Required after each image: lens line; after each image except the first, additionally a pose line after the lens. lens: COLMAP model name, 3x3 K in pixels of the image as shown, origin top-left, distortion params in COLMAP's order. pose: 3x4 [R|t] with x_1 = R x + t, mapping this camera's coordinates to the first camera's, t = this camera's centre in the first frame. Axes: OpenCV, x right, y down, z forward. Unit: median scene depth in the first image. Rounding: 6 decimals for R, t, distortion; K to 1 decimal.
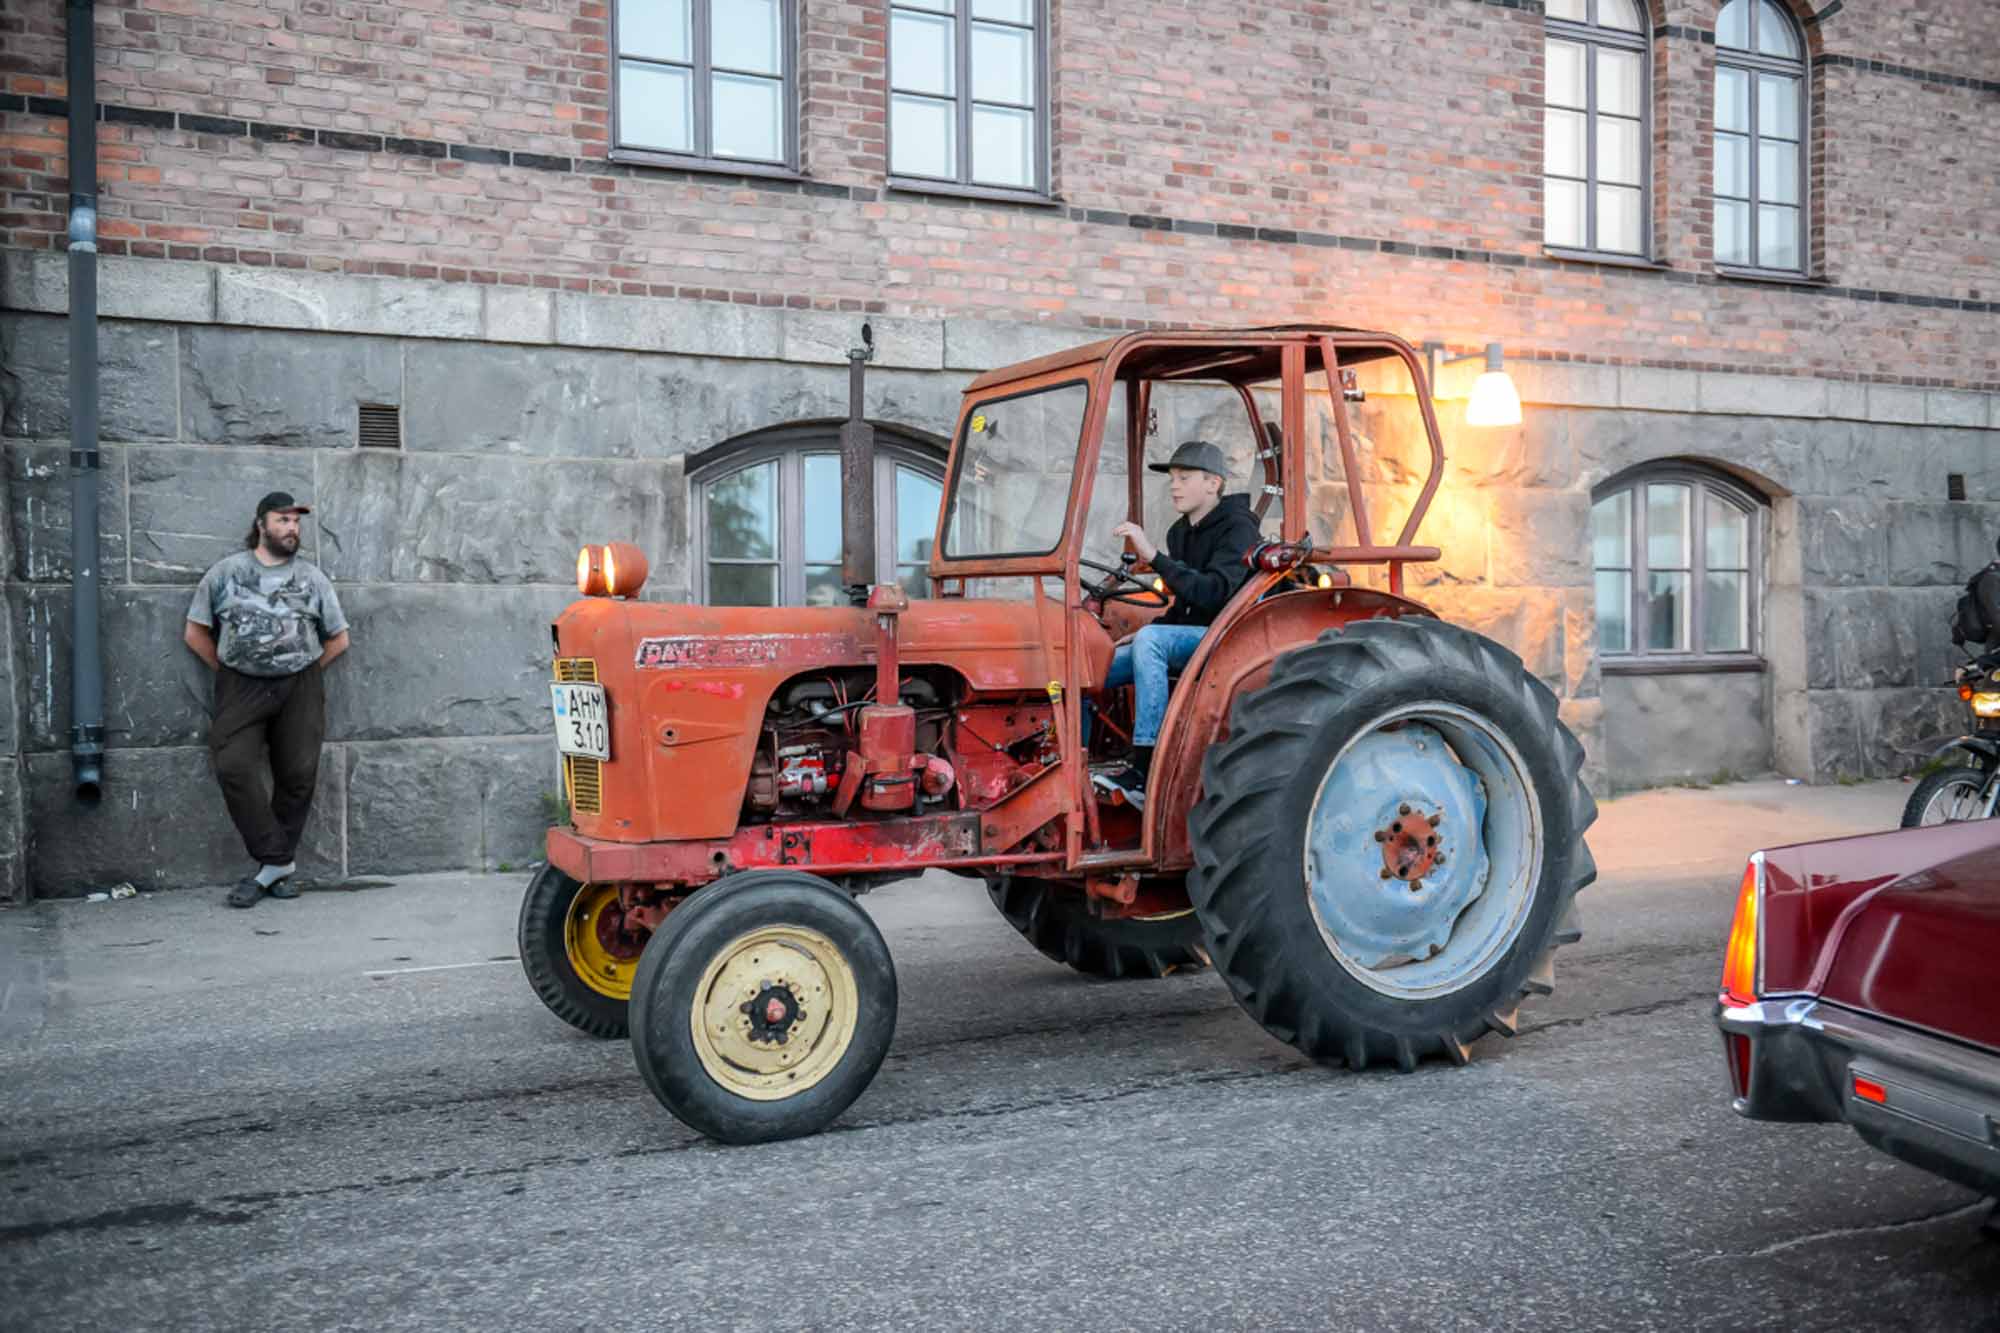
lens RADIAL K [[1991.6, 0, 1000.8], [0, 1991.6, 665.8], [0, 0, 1]] dist [0.018357, 0.008465]
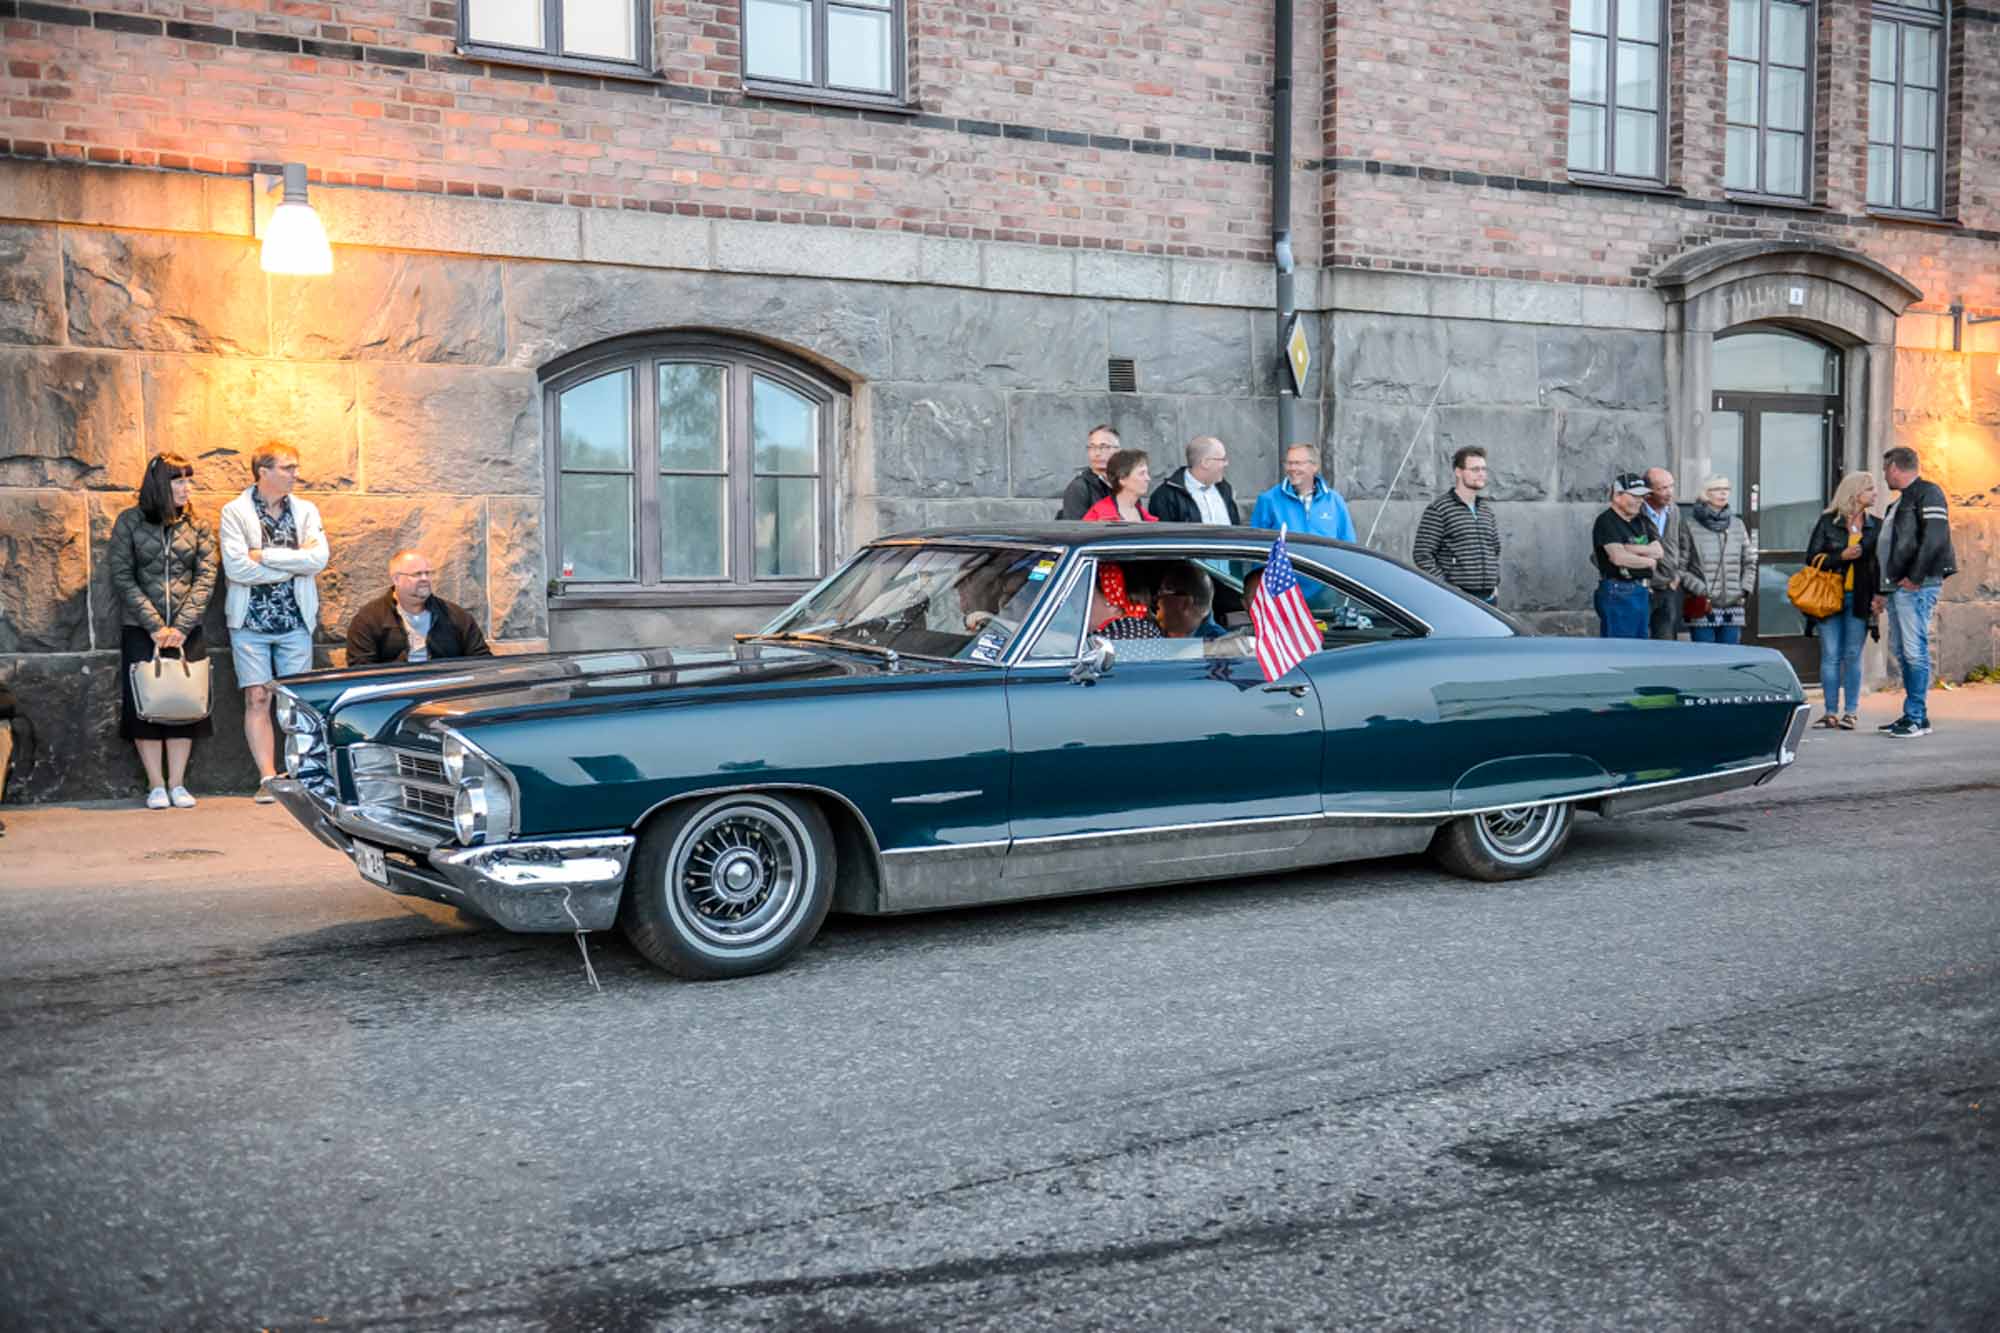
lens RADIAL K [[2080.9, 0, 1002.9], [0, 2080.9, 666.0], [0, 0, 1]] dist [0.044935, 0.033570]
pose [[0.998907, 0.002368, 0.046686, 0.412100], [-0.004103, 0.999303, 0.037116, -0.003587], [-0.046565, -0.037267, 0.998220, 0.172286]]
